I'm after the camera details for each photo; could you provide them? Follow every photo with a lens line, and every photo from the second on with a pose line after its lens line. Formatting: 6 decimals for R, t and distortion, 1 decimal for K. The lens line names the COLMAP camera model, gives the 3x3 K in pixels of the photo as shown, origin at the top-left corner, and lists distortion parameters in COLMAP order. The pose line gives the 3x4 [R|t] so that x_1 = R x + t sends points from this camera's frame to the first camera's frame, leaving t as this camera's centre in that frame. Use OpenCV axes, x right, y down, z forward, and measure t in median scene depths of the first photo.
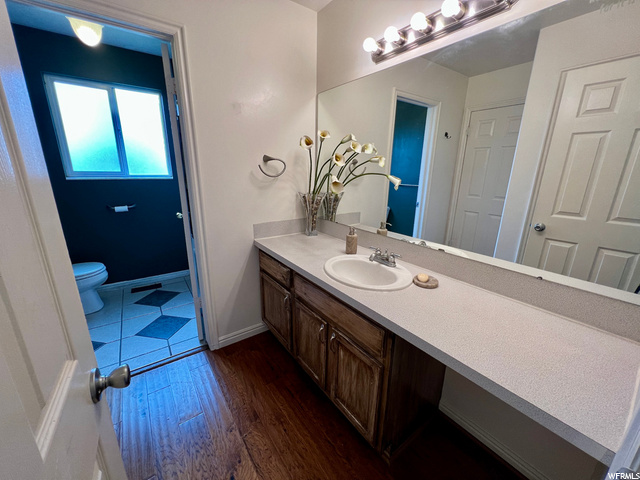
lens RADIAL K [[258.2, 0, 319.0], [0, 258.2, 239.7], [0, 0, 1]] dist [-0.000719, -0.000032]
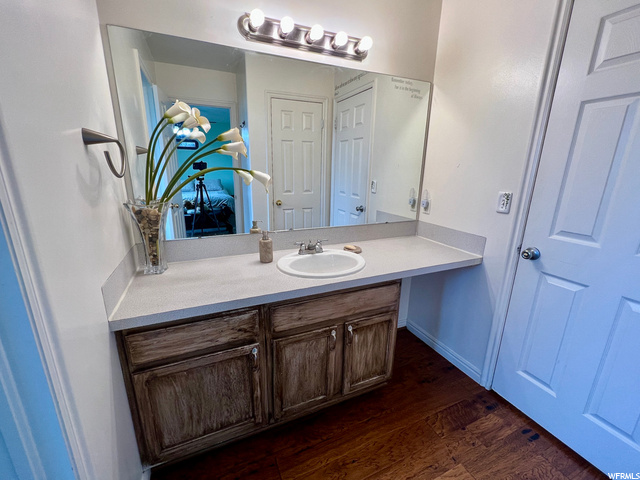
lens RADIAL K [[274.9, 0, 320.4], [0, 274.9, 240.0], [0, 0, 1]] dist [0.002908, 0.000245]
pose [[0.205091, -0.264534, 0.942316, -0.878260], [0.247987, 0.945410, 0.211429, -0.209814], [-0.946805, 0.190320, 0.259496, 0.753742]]
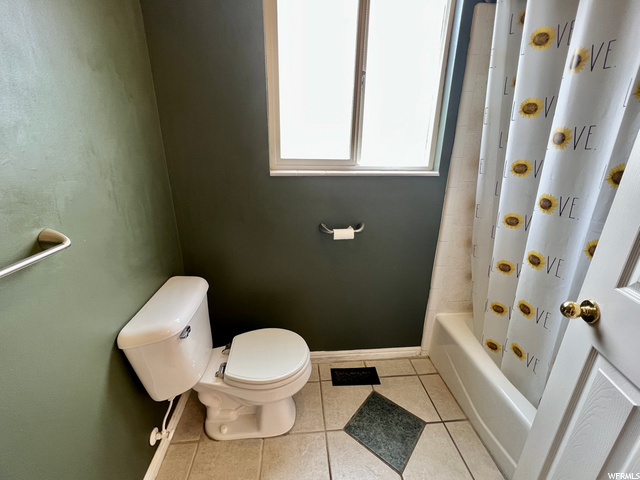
lens RADIAL K [[274.9, 0, 320.4], [0, 274.9, 240.8], [0, 0, 1]] dist [0.002908, 0.000245]
pose [[0.857684, 0.156596, -0.489751, -0.393096], [-0.132698, 0.987641, 0.083405, -0.105838], [0.496759, -0.006546, 0.867864, 0.371470]]
